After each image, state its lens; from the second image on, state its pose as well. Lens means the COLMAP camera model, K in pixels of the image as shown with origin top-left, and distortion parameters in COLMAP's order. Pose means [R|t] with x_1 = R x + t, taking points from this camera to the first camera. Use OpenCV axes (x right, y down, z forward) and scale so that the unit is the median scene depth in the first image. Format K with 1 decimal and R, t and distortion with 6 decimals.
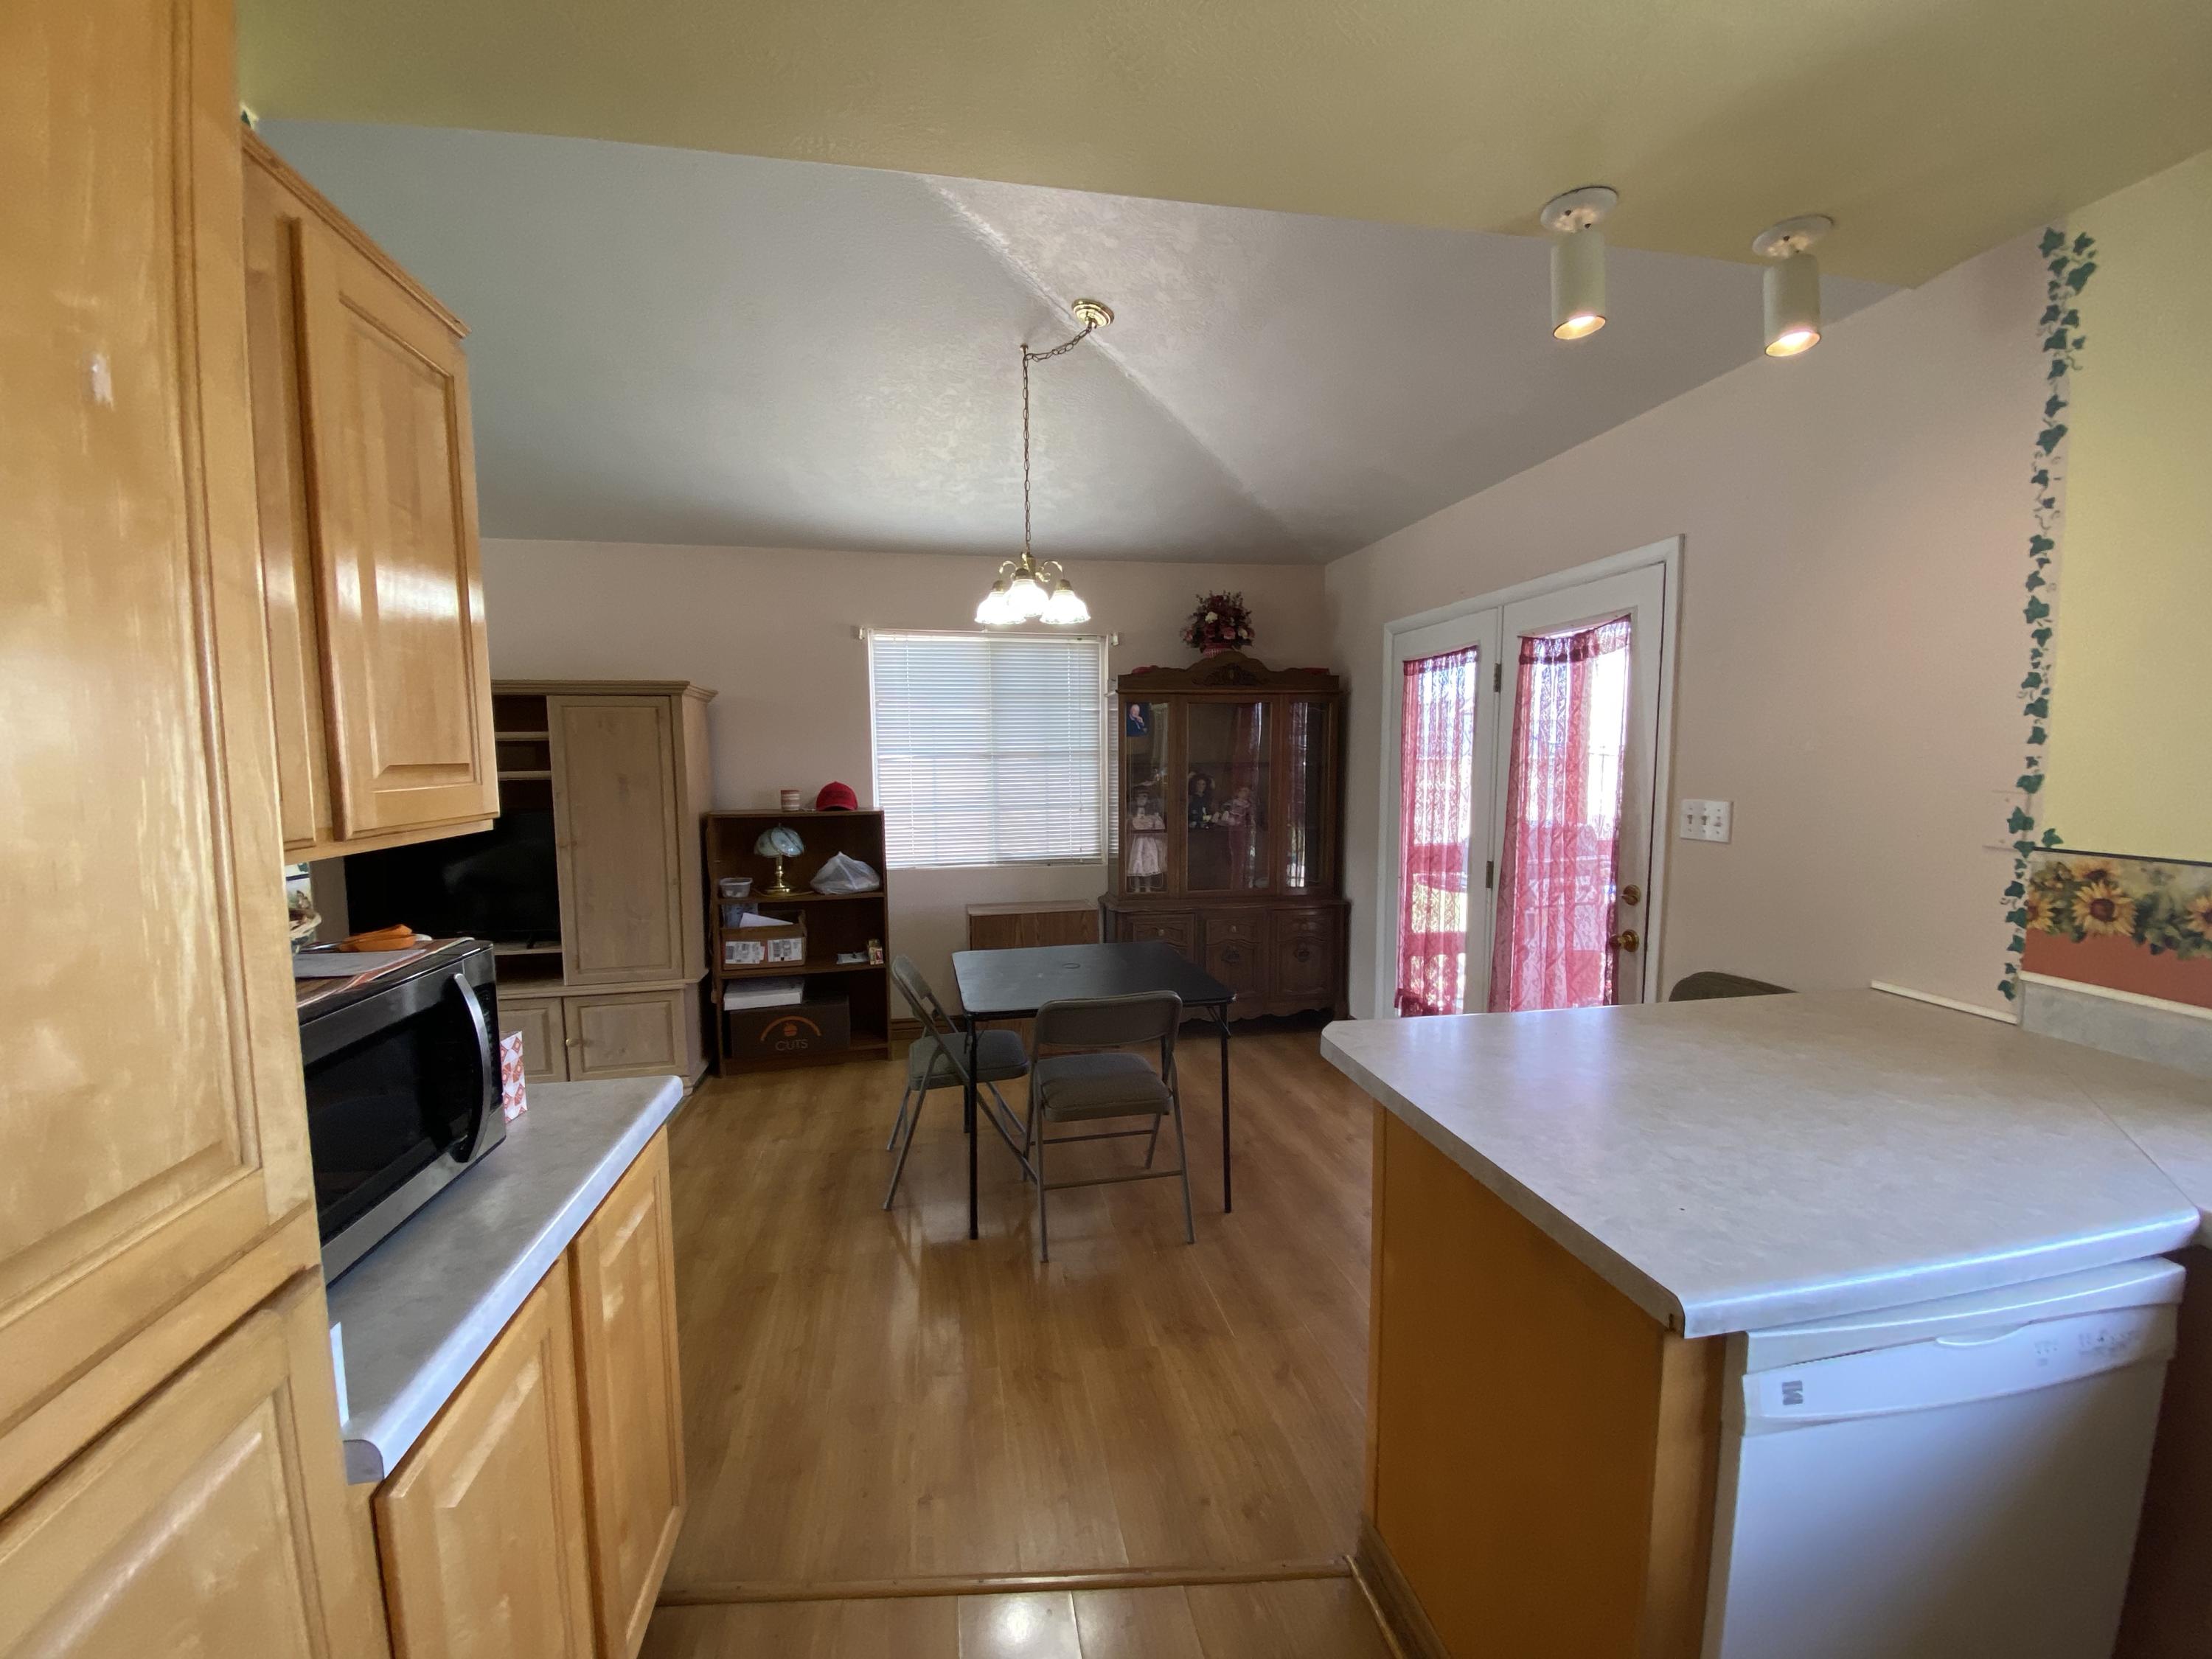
lens RADIAL K [[900.8, 0, 1097.1], [0, 900.8, 836.9], [0, 0, 1]] dist [0.040760, -0.032437]
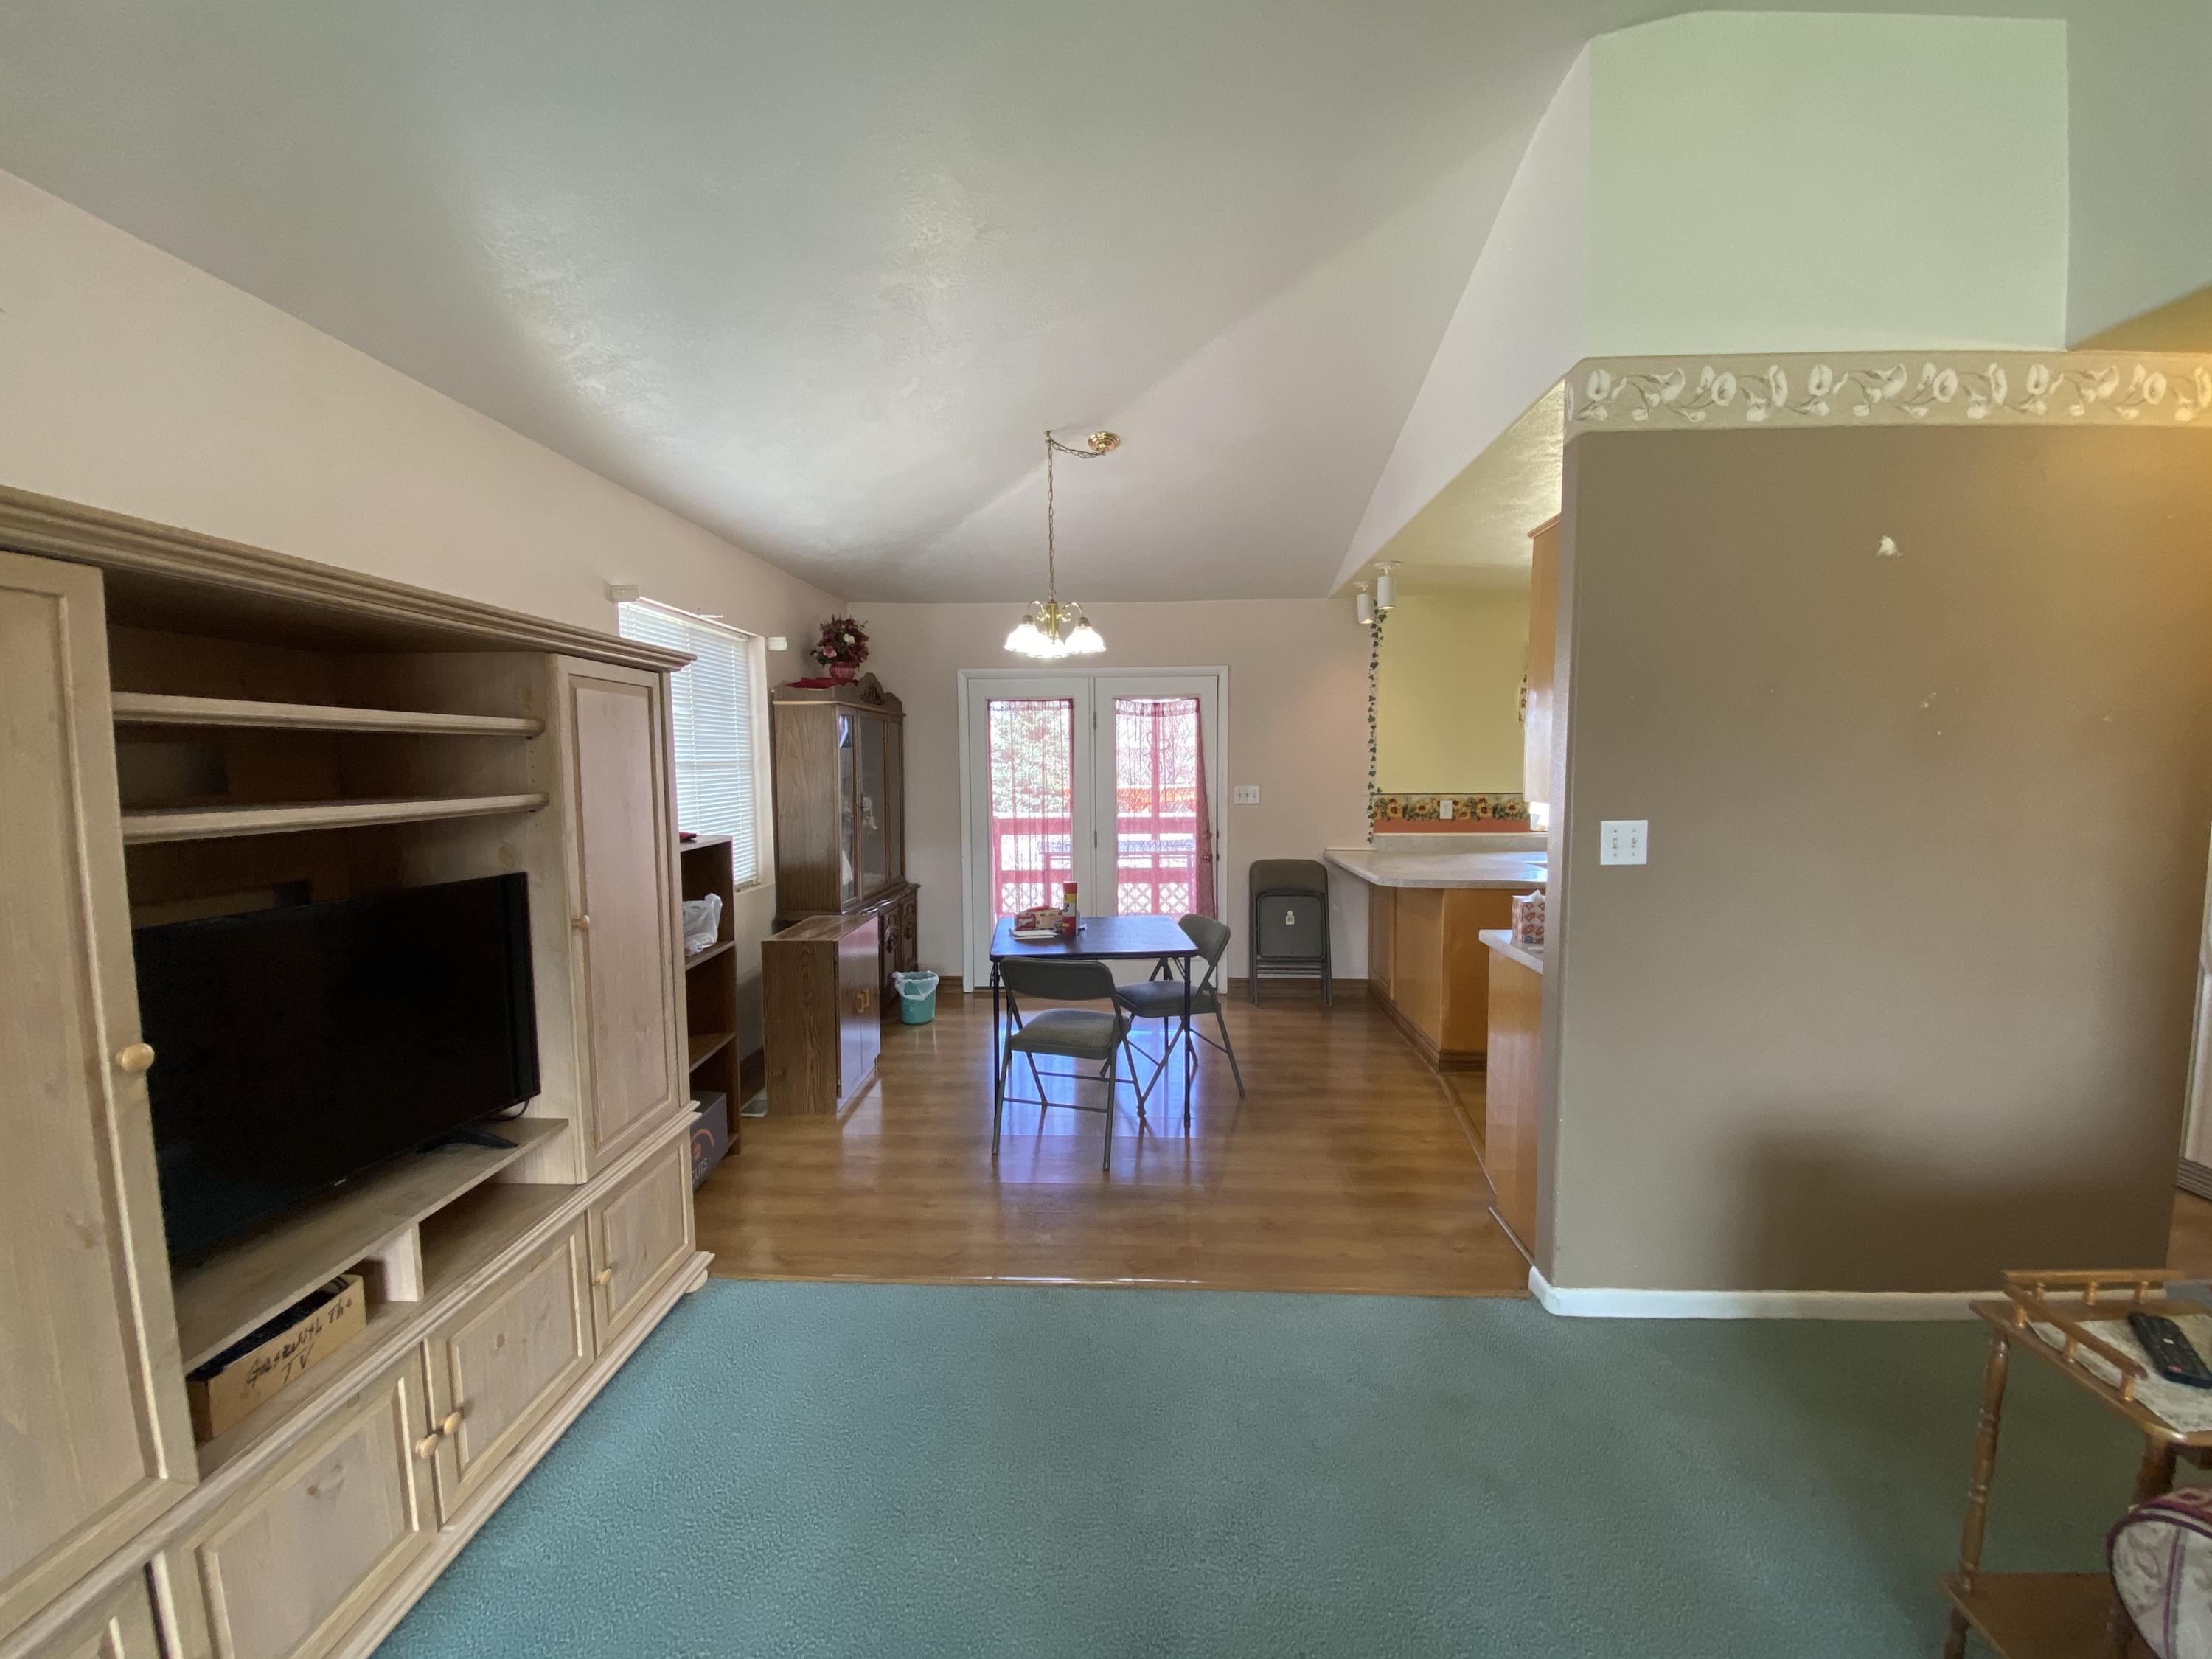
lens RADIAL K [[900.8, 0, 1097.1], [0, 900.8, 836.9], [0, 0, 1]] dist [0.040760, -0.032437]
pose [[0.245702, -0.068202, 0.966943, -2.268037], [0.093827, 0.994511, 0.046305, -0.075586], [-0.964794, 0.079348, 0.250752, 1.154280]]
